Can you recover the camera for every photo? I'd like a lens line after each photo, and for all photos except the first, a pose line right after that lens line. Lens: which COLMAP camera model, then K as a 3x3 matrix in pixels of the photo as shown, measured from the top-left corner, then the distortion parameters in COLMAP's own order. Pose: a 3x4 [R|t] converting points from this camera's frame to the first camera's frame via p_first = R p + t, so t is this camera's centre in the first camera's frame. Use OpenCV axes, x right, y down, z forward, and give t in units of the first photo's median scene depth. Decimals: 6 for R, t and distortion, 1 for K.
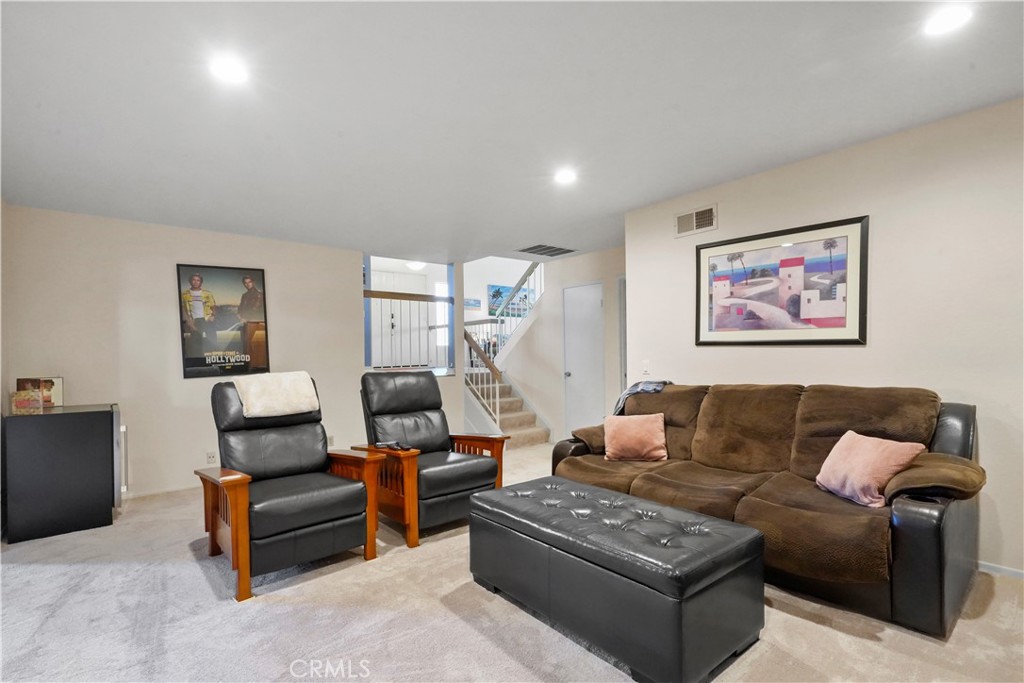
lens RADIAL K [[471.4, 0, 514.5], [0, 471.4, 348.7], [0, 0, 1]] dist [-0.011180, 0.003635]
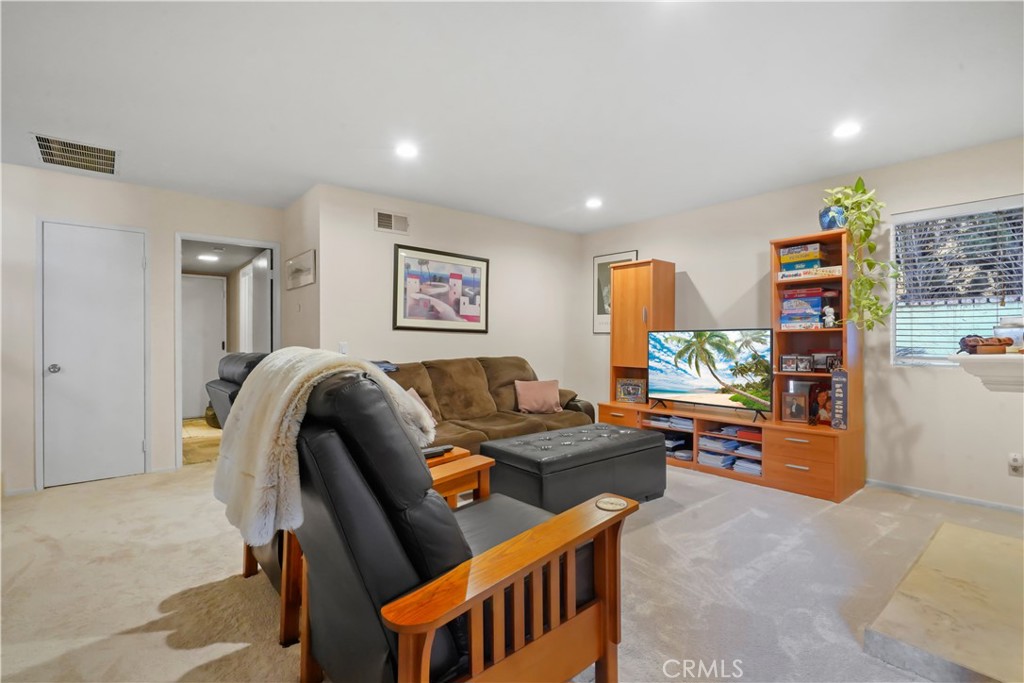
lens RADIAL K [[471.4, 0, 514.5], [0, 471.4, 341.8], [0, 0, 1]] dist [-0.011180, 0.003635]
pose [[0.008787, 0.011227, 0.999898, -0.866010], [-0.015469, 0.999819, -0.011090, 0.036142], [-0.999842, -0.015370, 0.008959, 0.771147]]
